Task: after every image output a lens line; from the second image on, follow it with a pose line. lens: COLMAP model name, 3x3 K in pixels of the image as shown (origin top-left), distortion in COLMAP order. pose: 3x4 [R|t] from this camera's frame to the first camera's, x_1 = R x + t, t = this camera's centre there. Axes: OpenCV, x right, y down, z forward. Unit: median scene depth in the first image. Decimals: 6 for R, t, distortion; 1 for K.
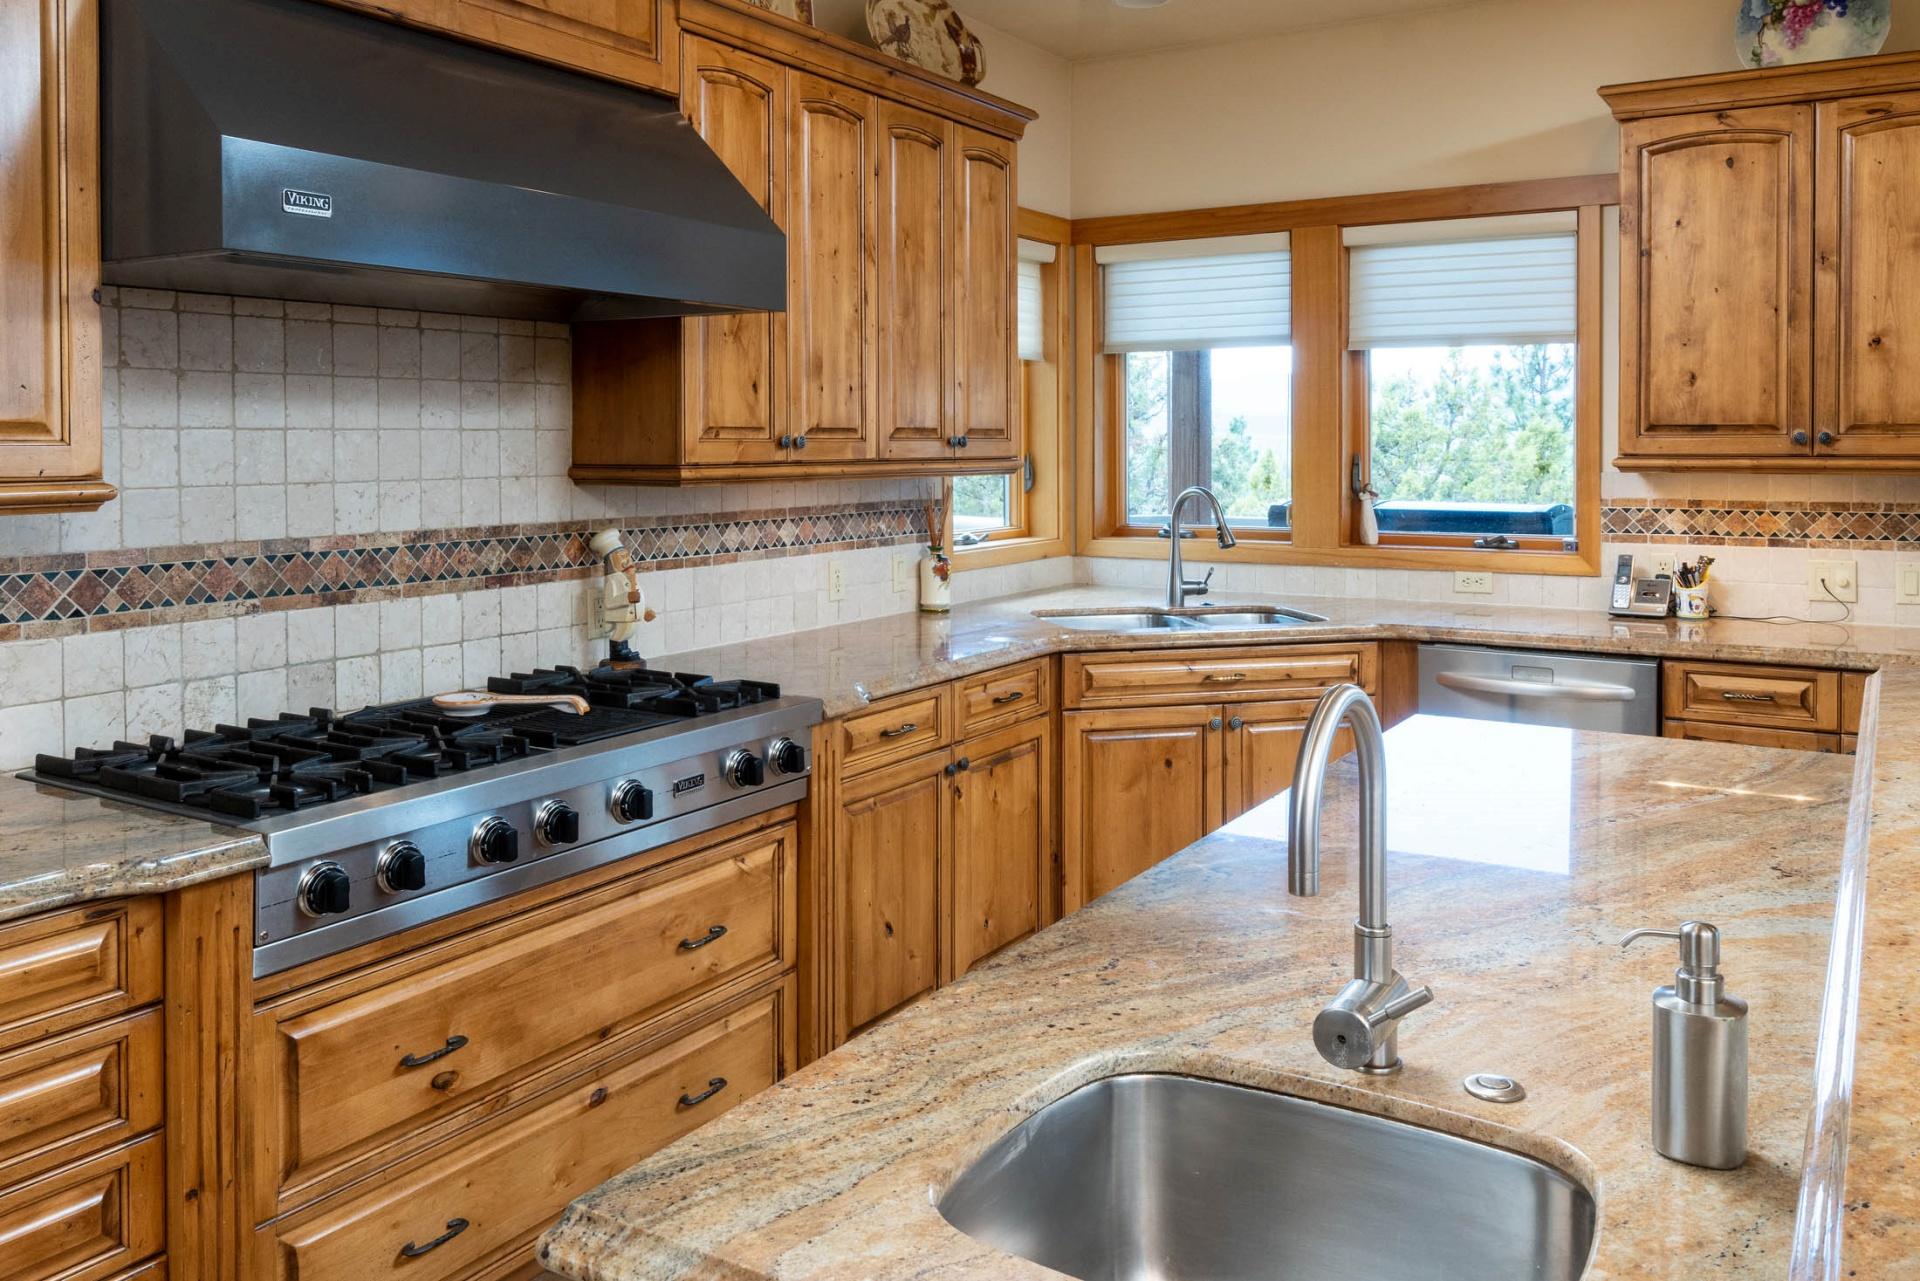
lens RADIAL K [[1471.7, 0, 960.7], [0, 1471.7, 639.5], [0, 0, 1]] dist [0.007374, -0.001931]
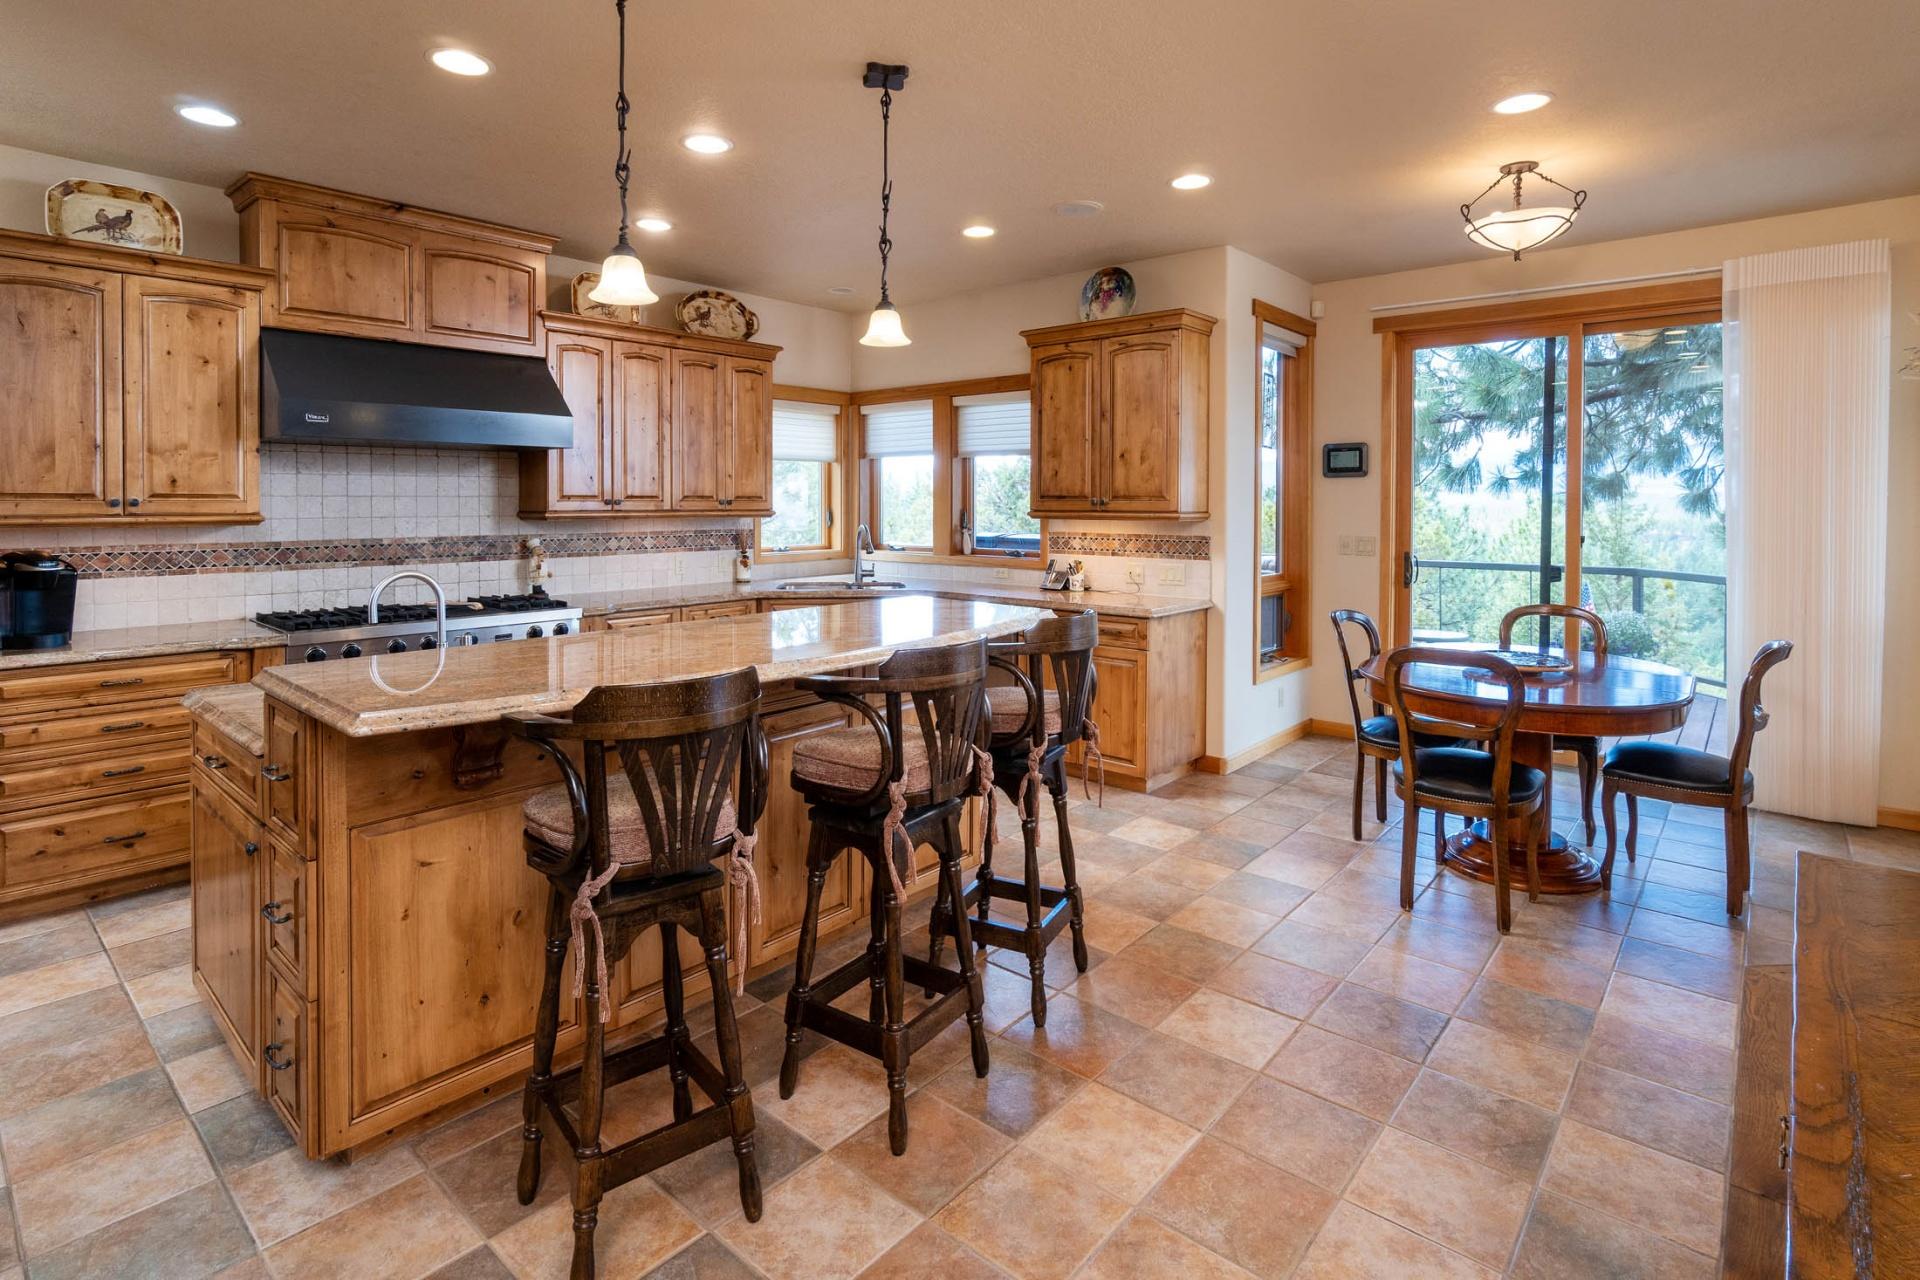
lens RADIAL K [[923.2, 0, 959.3], [0, 923.2, 638.3], [0, 0, 1]] dist [-0.002588, -0.000108]
pose [[0.984832, 0.029312, -0.171015, 0.611537], [-0.027105, 0.999517, 0.015224, 0.039347], [0.171379, -0.010358, 0.985151, -0.308066]]
